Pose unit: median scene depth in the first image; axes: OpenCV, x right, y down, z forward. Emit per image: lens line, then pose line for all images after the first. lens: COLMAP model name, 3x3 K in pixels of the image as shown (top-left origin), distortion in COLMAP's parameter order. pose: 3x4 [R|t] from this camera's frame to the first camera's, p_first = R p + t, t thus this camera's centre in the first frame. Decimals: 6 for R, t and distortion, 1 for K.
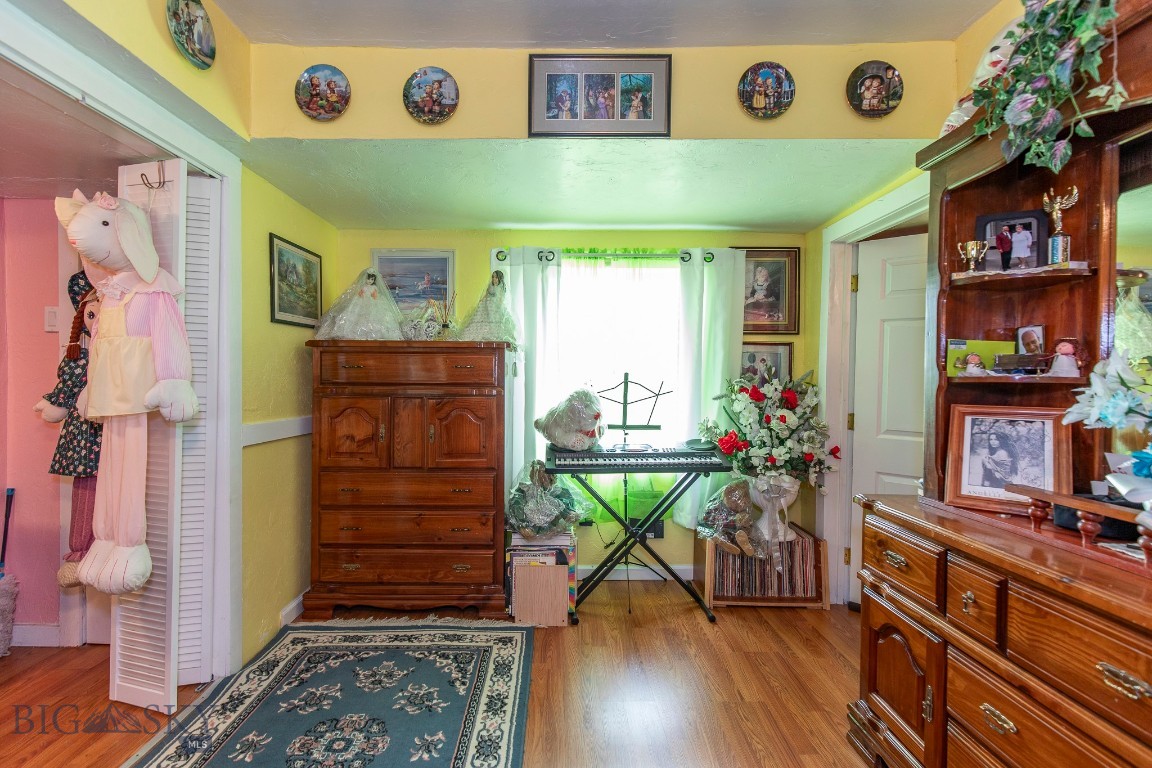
lens RADIAL K [[525.0, 0, 567.2], [0, 525.0, 370.1], [0, 0, 1]] dist [0.008161, -0.001044]
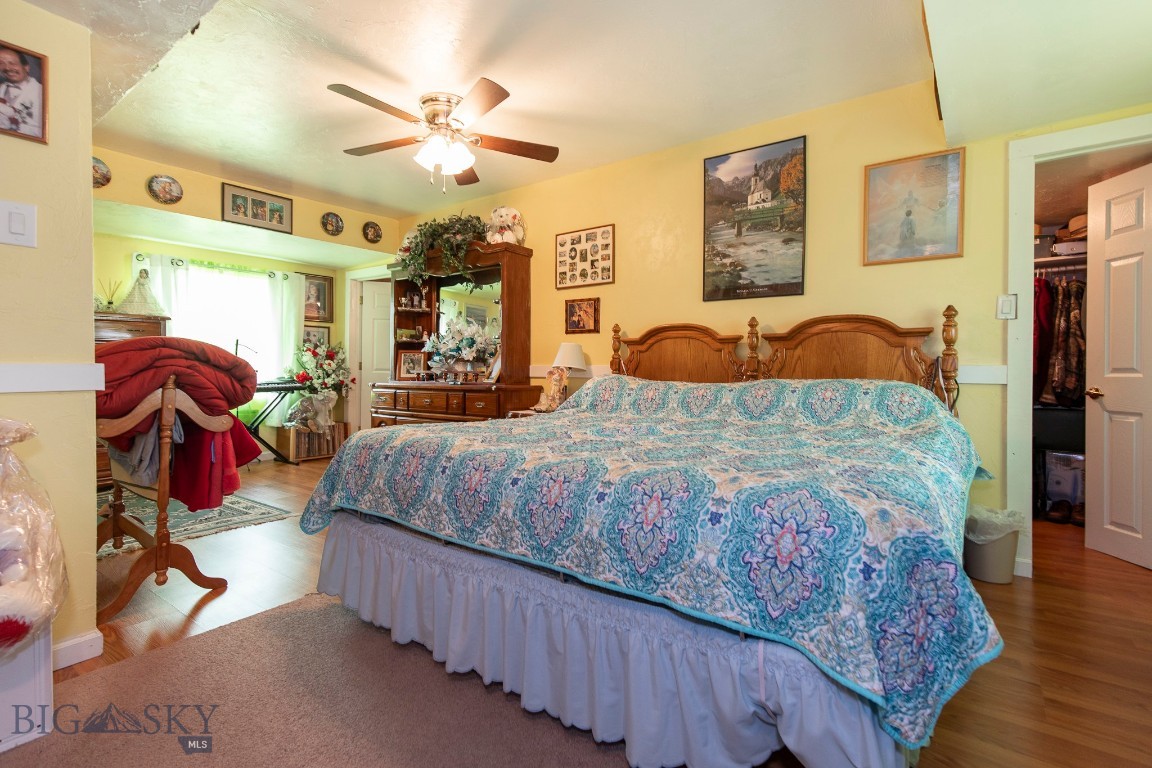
lens RADIAL K [[519.6, 0, 581.1], [0, 519.6, 387.5], [0, 0, 1]] dist [0.009414, -0.001263]
pose [[0.586495, -0.039336, 0.808997, -0.648286], [-0.009558, 0.998414, 0.055475, 0.061403], [-0.809897, -0.040268, 0.585189, -0.963450]]
